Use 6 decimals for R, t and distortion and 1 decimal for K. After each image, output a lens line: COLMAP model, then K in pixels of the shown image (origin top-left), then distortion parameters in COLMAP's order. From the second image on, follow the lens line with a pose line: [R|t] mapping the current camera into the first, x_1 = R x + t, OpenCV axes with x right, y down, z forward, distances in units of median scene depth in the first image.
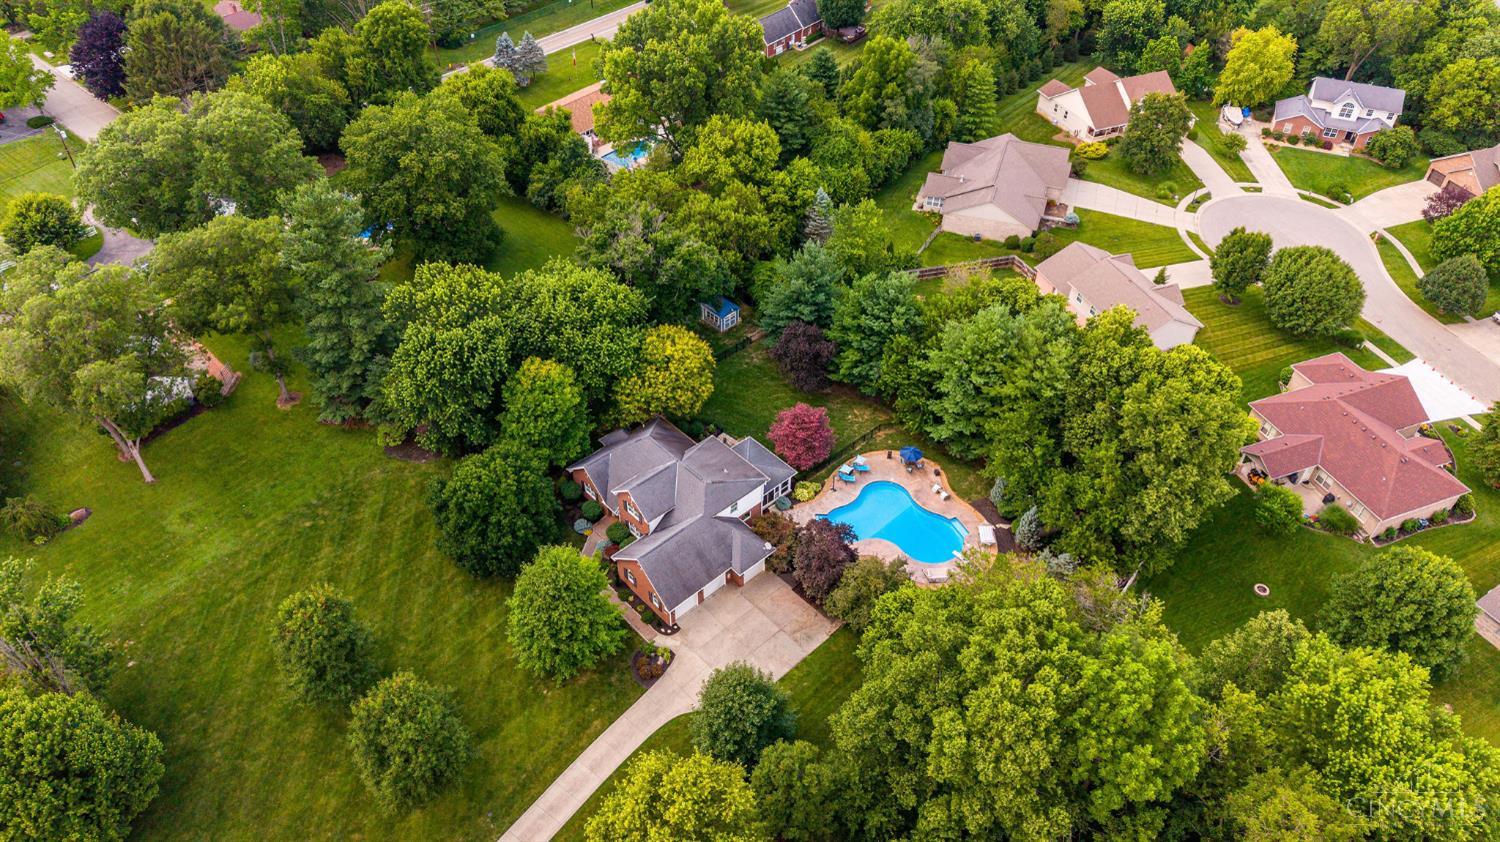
lens RADIAL K [[988.2, 0, 749.6], [0, 988.2, 441.3], [0, 0, 1]] dist [0.062846, -0.067188]
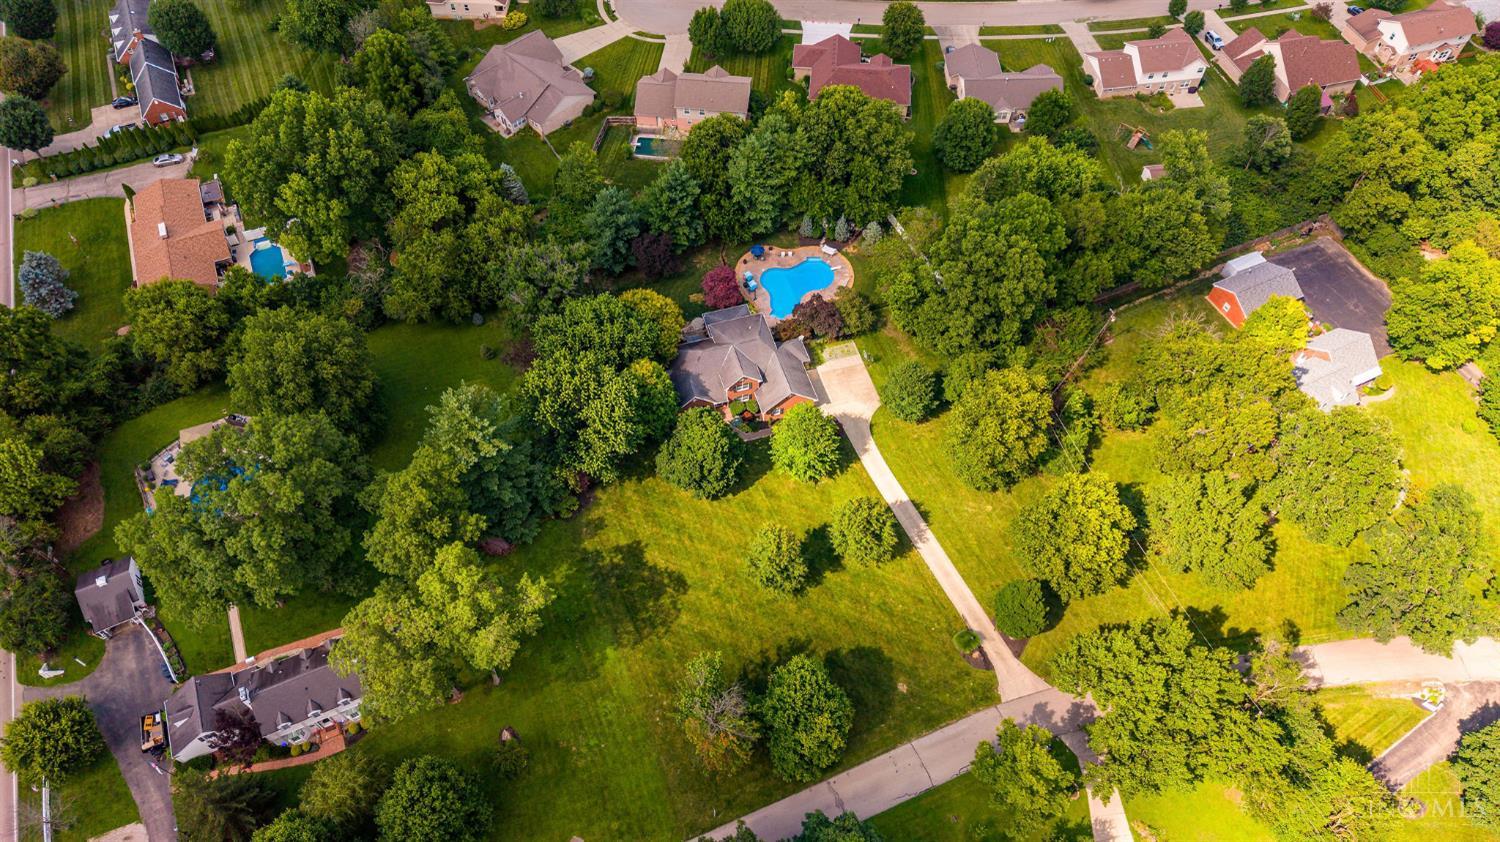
lens RADIAL K [[988.2, 0, 749.6], [0, 988.2, 441.3], [0, 0, 1]] dist [0.062846, -0.067188]
pose [[0.437461, -0.752183, 0.492796, -0.845310], [0.615892, 0.649924, 0.445281, -0.498132], [-0.655213, 0.108716, 0.747580, -0.126089]]
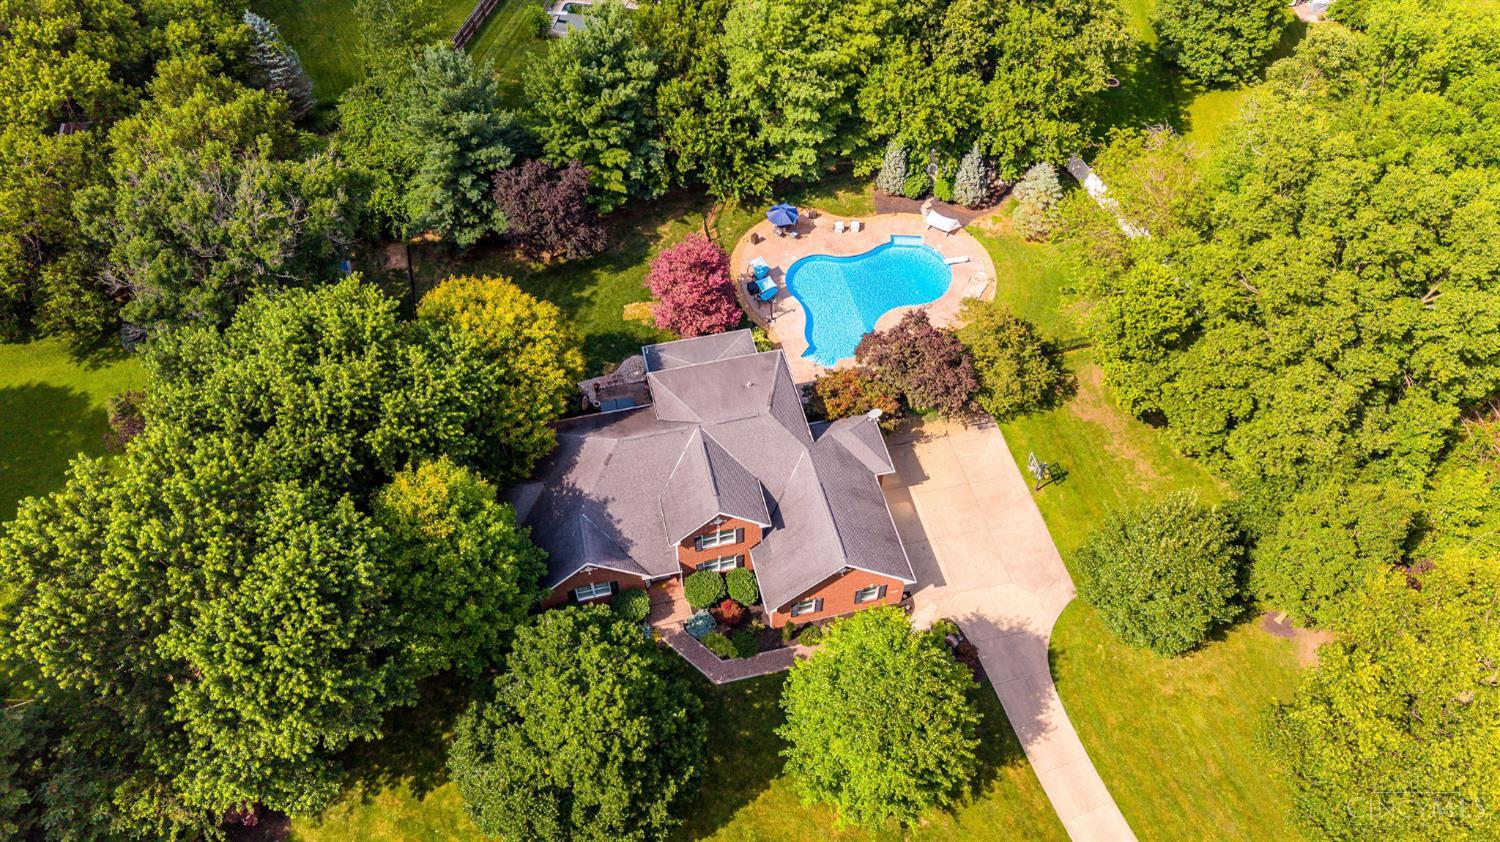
lens RADIAL K [[1081.2, 0, 757.4], [0, 1081.2, 424.5], [0, 0, 1]] dist [0.000126, -0.000711]
pose [[0.489204, -0.694862, 0.527111, -0.358563], [0.598167, 0.707138, 0.377032, -0.183639], [-0.634725, 0.130855, 0.761578, 0.449931]]
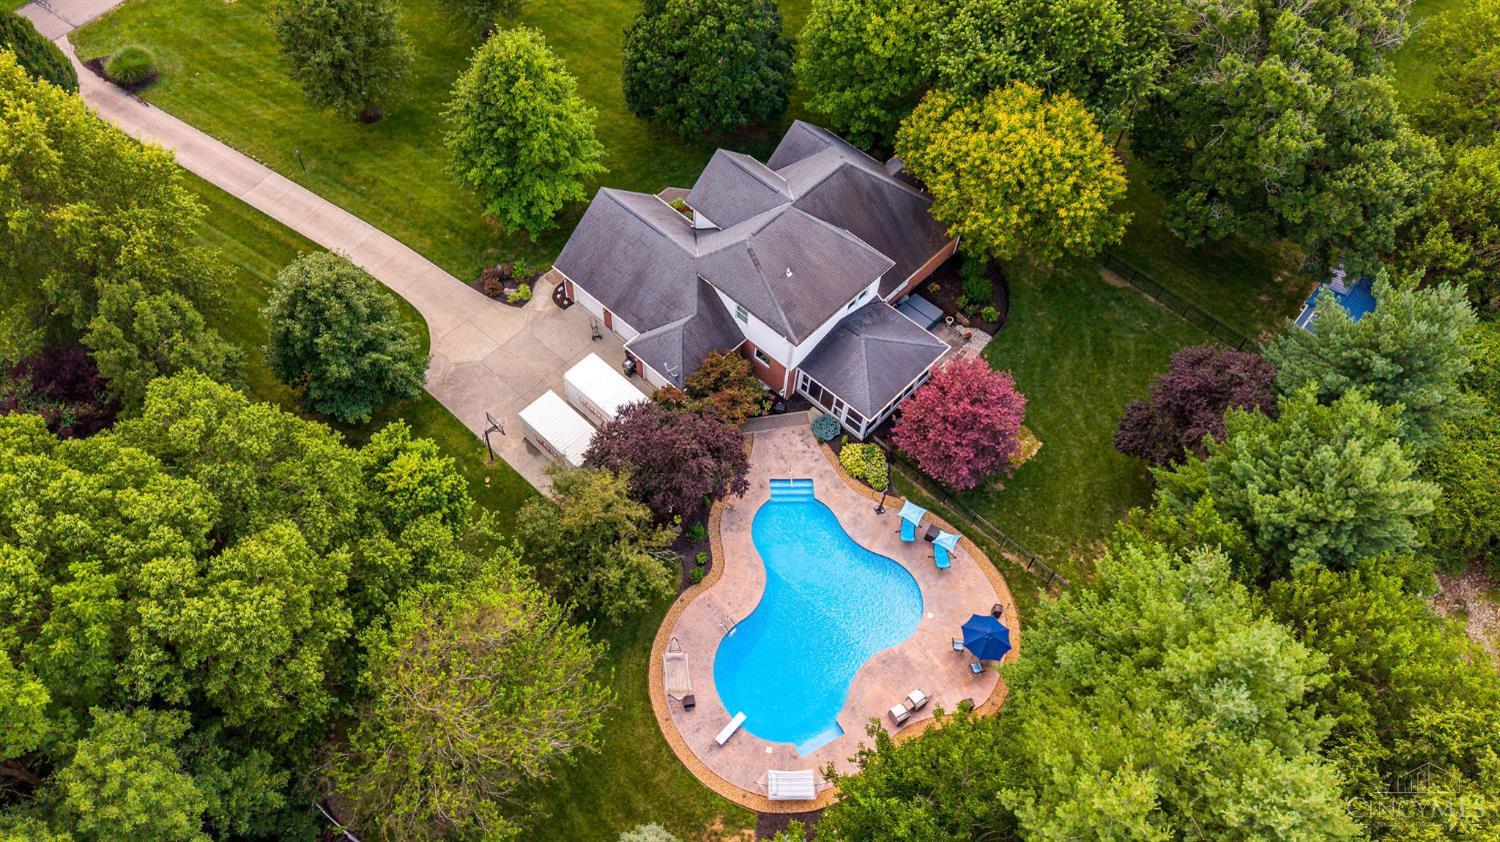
lens RADIAL K [[988.2, 0, 749.6], [0, 988.2, 441.3], [0, 0, 1]] dist [0.062846, -0.067188]
pose [[0.059125, 0.841232, -0.537432, 0.349054], [-0.690562, 0.423236, 0.586512, -0.241360], [0.720853, 0.336453, 0.605946, 0.623422]]
